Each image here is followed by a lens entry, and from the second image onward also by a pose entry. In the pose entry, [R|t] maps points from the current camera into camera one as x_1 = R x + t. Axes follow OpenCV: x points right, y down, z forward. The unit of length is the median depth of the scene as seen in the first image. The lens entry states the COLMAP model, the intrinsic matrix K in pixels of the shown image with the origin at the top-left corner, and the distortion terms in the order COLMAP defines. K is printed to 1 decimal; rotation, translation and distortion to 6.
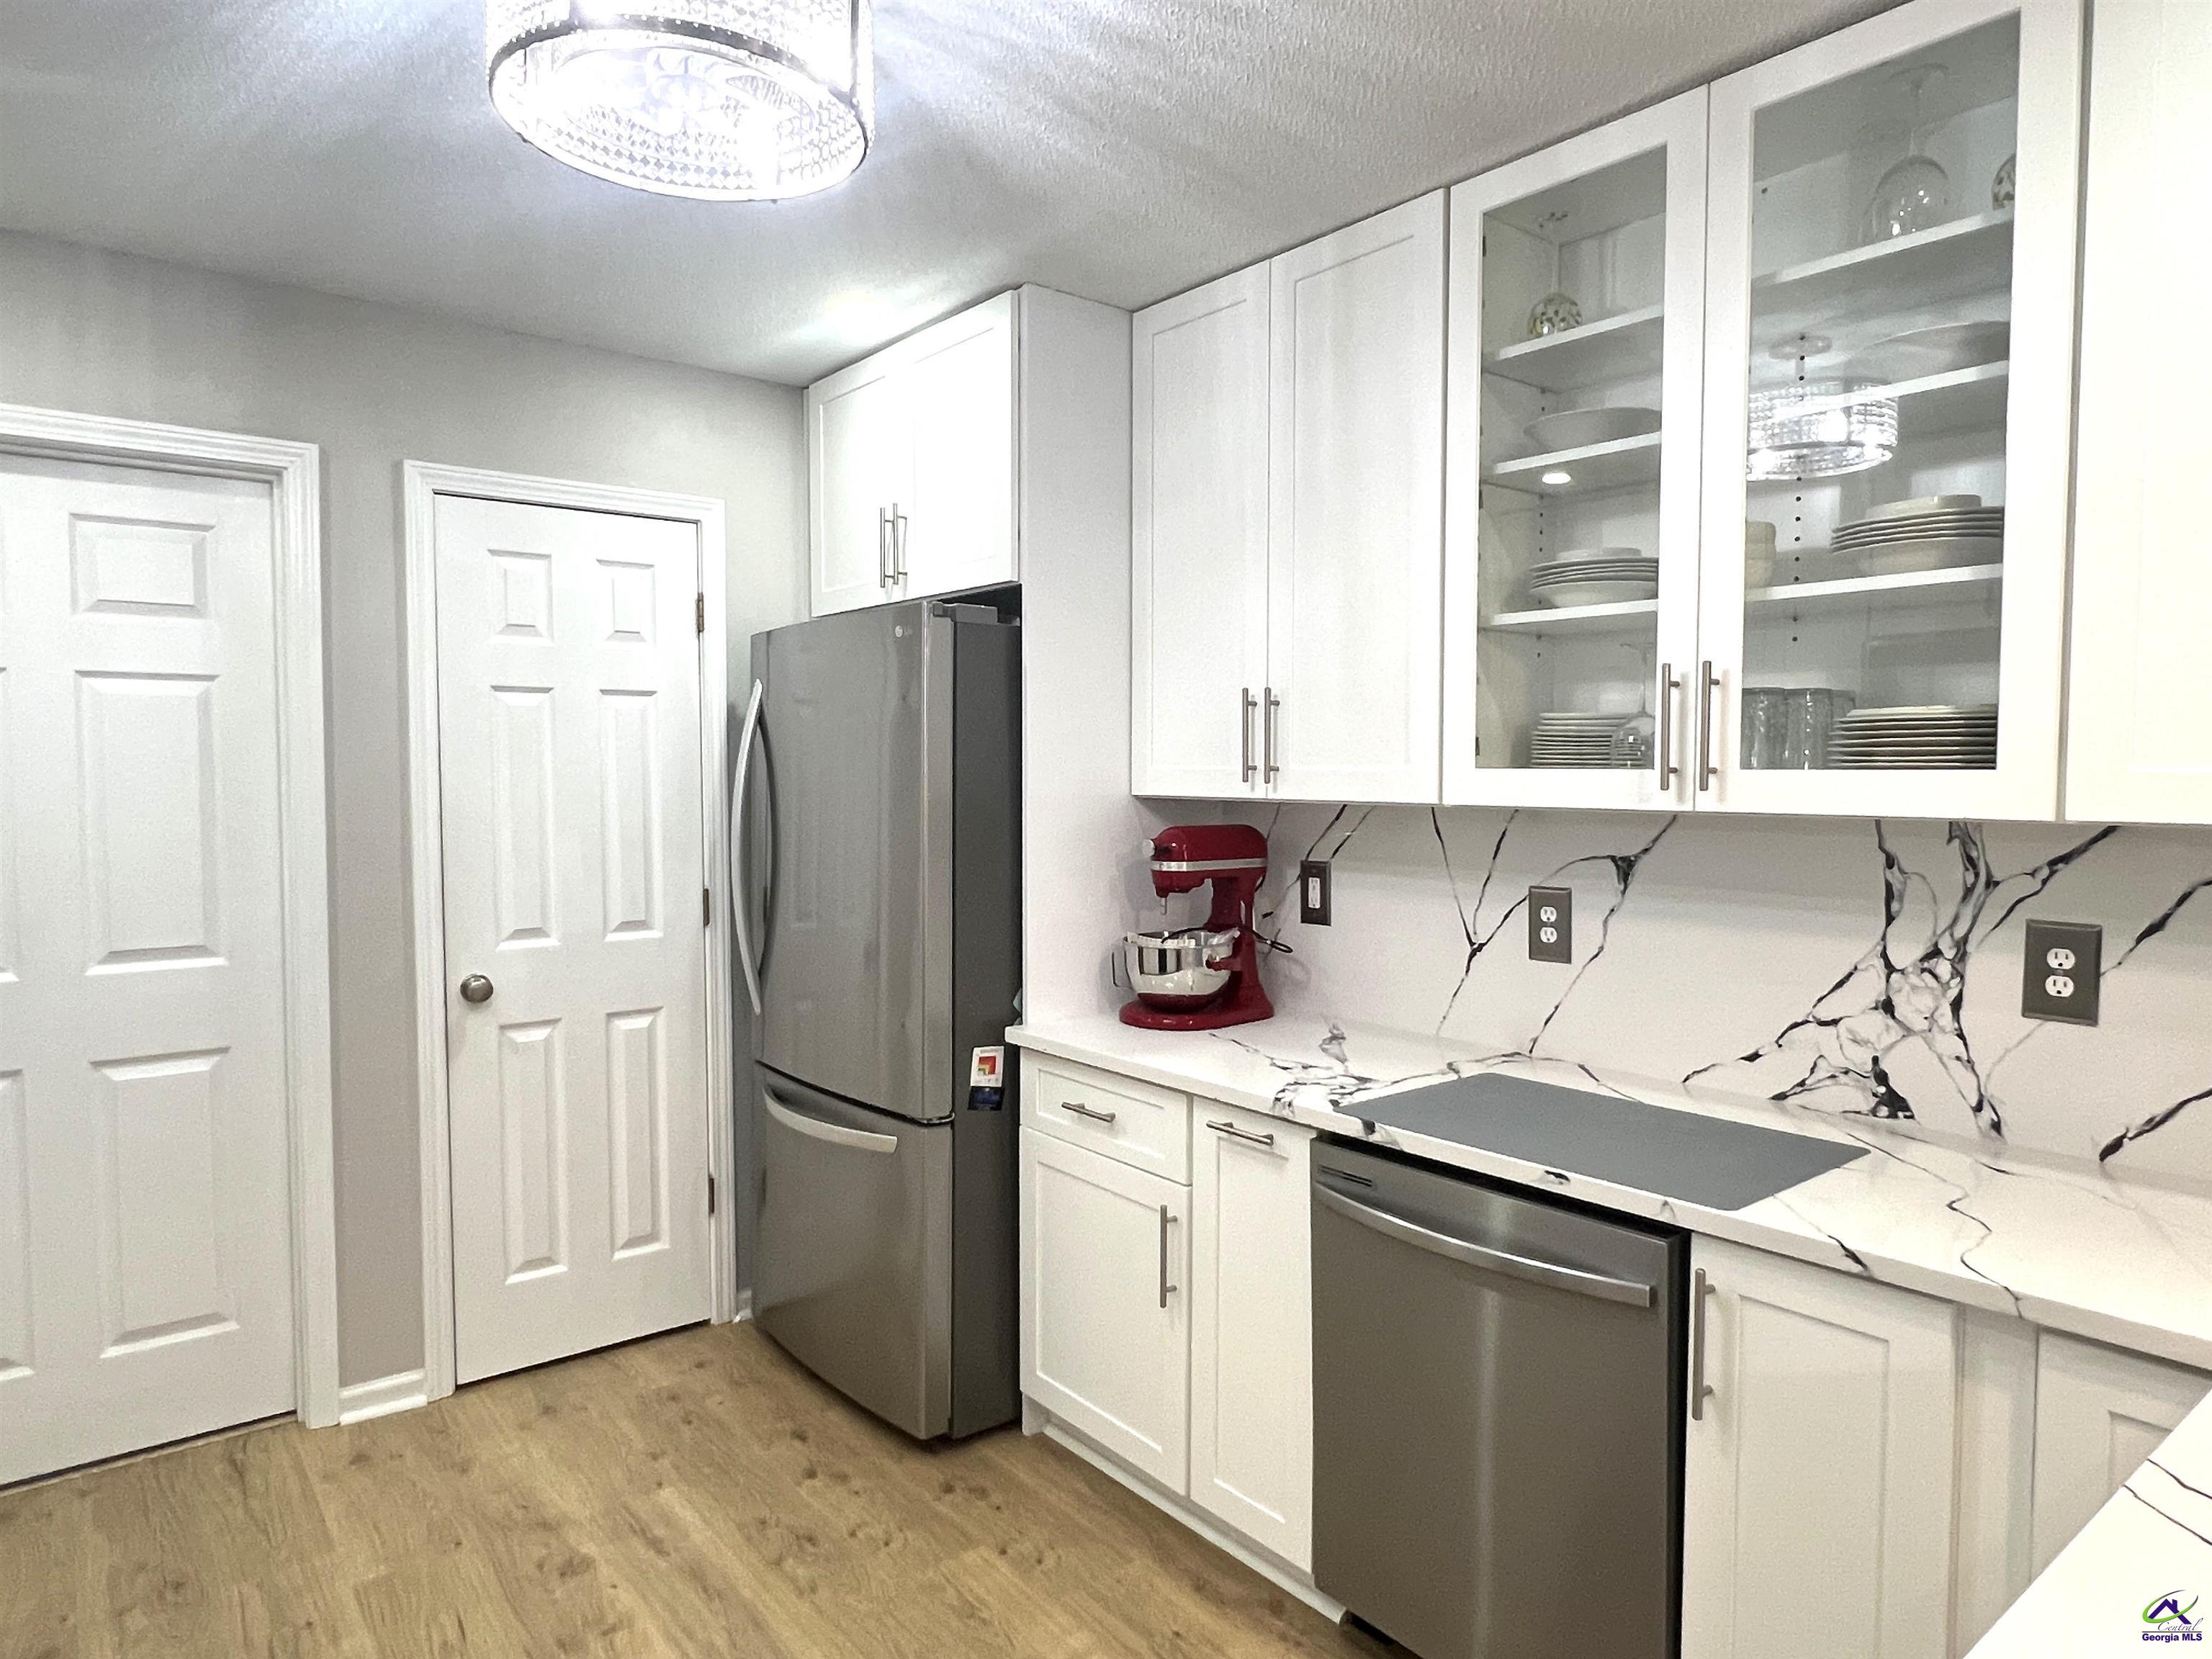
lens RADIAL K [[1354.4, 0, 1091.9], [0, 1354.4, 832.7], [0, 0, 1]] dist [-0.001500, -0.000911]
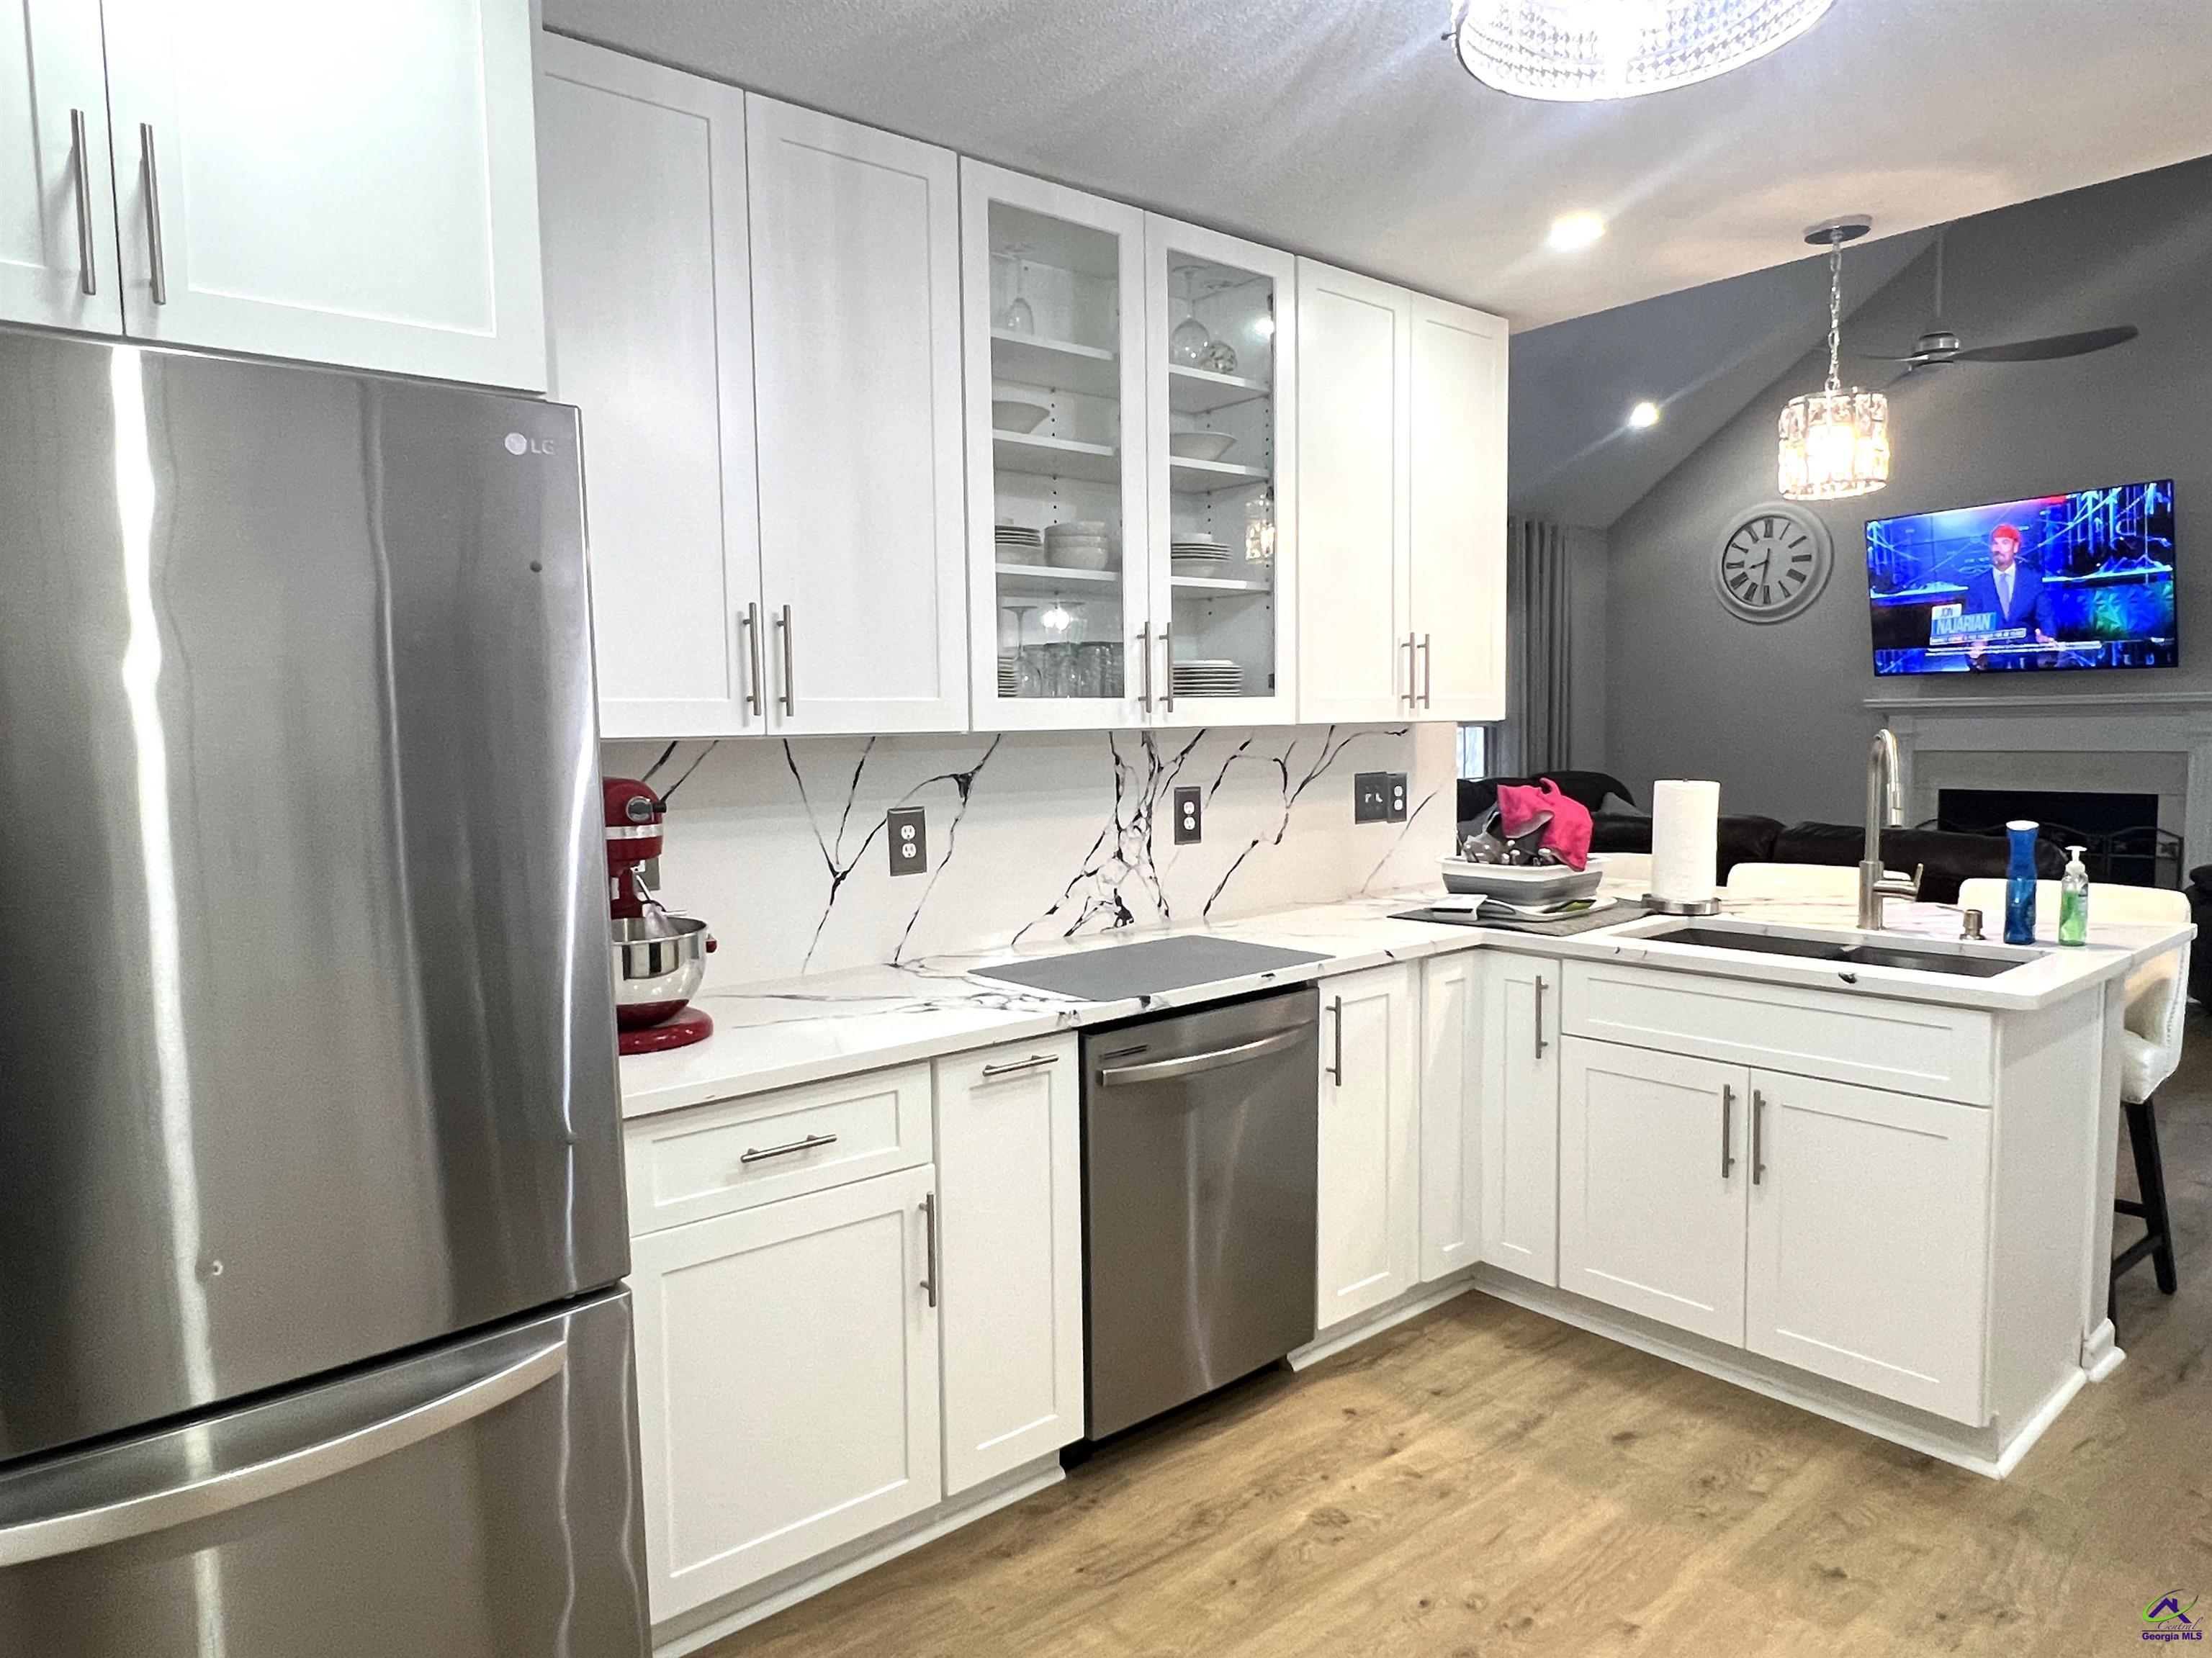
lens RADIAL K [[1354.3, 0, 1091.9], [0, 1354.3, 832.2], [0, 0, 1]] dist [-0.001500, -0.000911]
pose [[-0.016596, -0.084183, 0.996312, -0.738650], [0.064939, 0.994255, 0.085091, -0.023597], [-0.997751, 0.066112, -0.011033, 0.815447]]
